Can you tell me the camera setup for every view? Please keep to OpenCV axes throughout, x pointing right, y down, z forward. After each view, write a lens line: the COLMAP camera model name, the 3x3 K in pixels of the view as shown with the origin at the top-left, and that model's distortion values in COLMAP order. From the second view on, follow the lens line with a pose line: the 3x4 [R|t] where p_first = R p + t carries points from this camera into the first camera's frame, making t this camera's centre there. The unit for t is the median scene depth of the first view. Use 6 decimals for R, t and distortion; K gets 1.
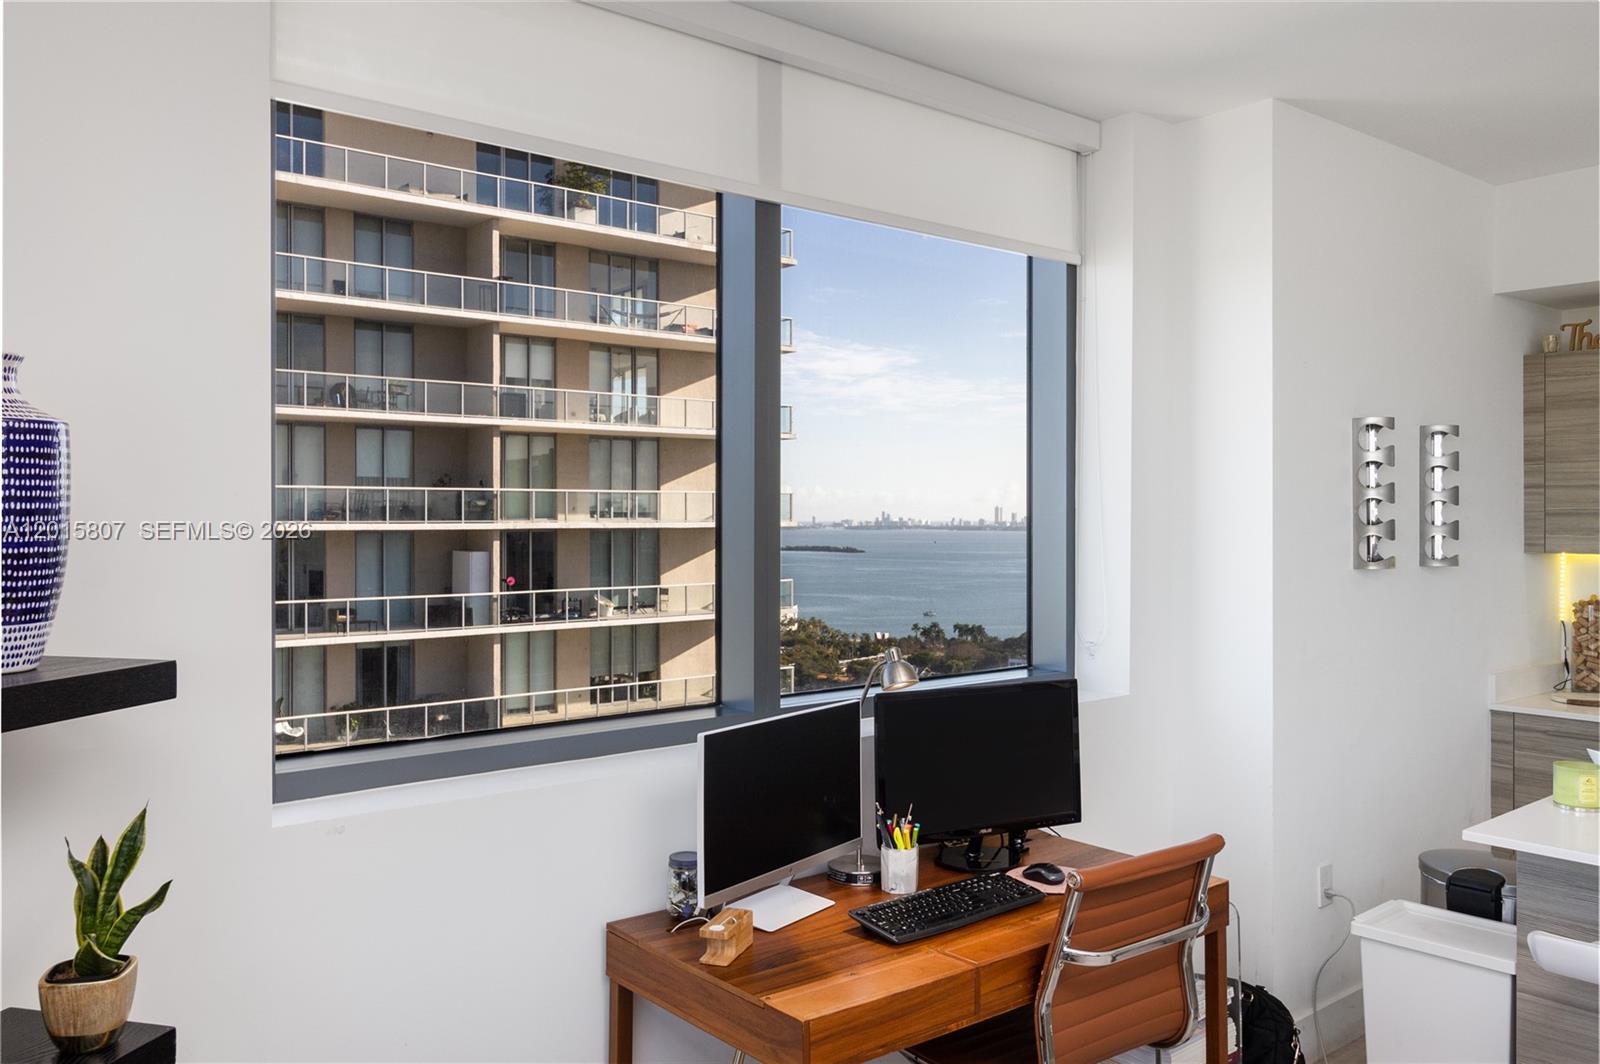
lens RADIAL K [[1256.9, 0, 791.7], [0, 1256.9, 516.1], [0, 0, 1]] dist [-0.002876, 0.004555]
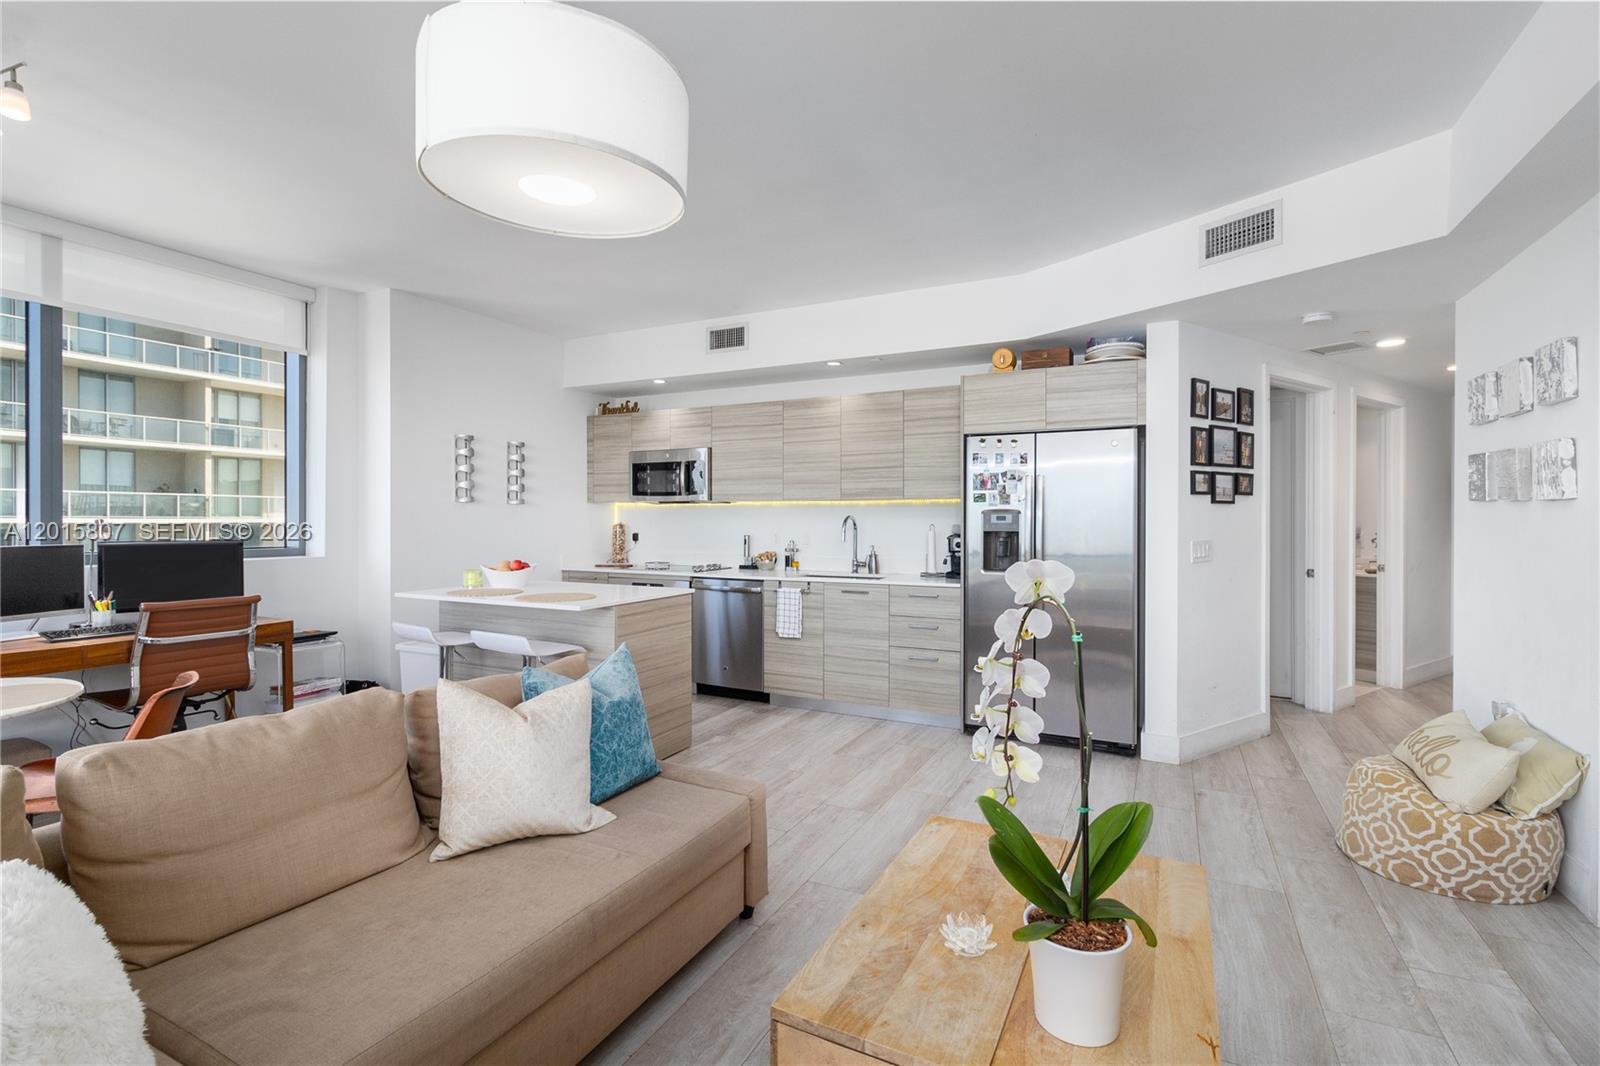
lens RADIAL K [[736.5, 0, 794.4], [0, 736.5, 523.9], [0, 0, 1]] dist [0.012023, -0.003186]
pose [[0.919767, 0.001080, 0.392464, 0.403768], [-0.002301, 0.999994, 0.002640, 0.063691], [-0.392458, -0.003331, 0.919764, -0.384603]]
